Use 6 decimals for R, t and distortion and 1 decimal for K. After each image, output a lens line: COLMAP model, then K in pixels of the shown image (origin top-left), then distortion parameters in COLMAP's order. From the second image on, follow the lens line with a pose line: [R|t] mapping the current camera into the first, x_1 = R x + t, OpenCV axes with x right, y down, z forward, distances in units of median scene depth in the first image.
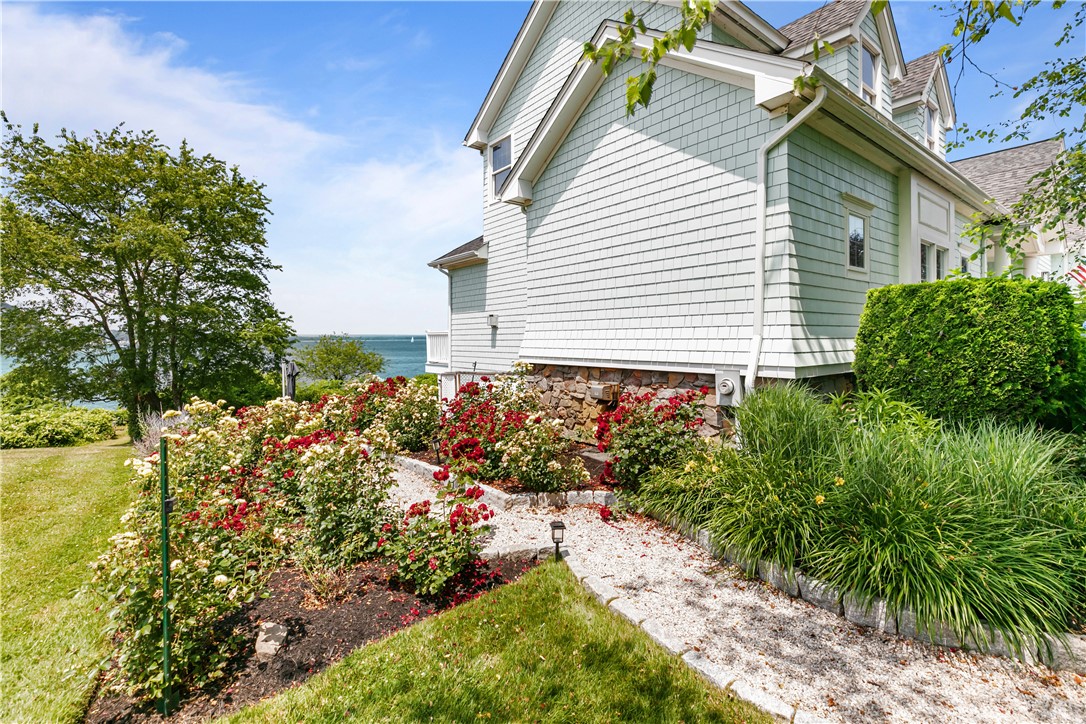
lens RADIAL K [[500.6, 0, 543.0], [0, 500.6, 362.0], [0, 0, 1]] dist [0.000415, 0.000137]
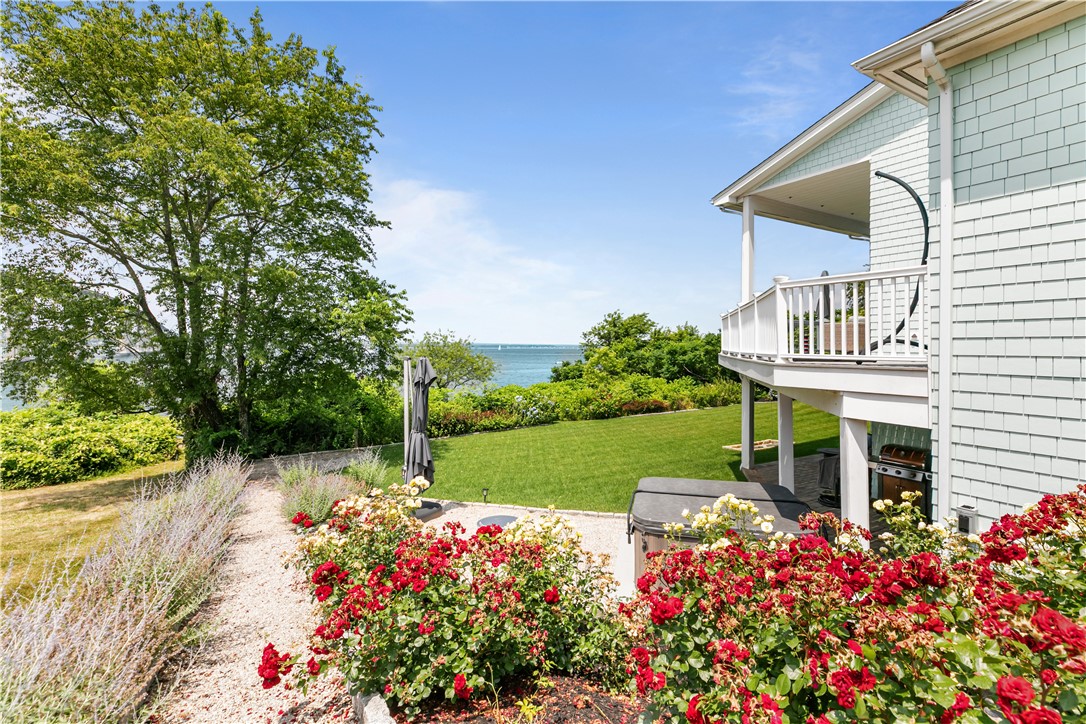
lens RADIAL K [[500.6, 0, 543.0], [0, 500.6, 362.0], [0, 0, 1]] dist [0.000415, 0.000137]
pose [[0.988609, 0.017011, -0.149541, -0.224504], [-0.020035, 0.999624, -0.018740, 0.008672], [0.149166, 0.021523, 0.988578, 0.382514]]
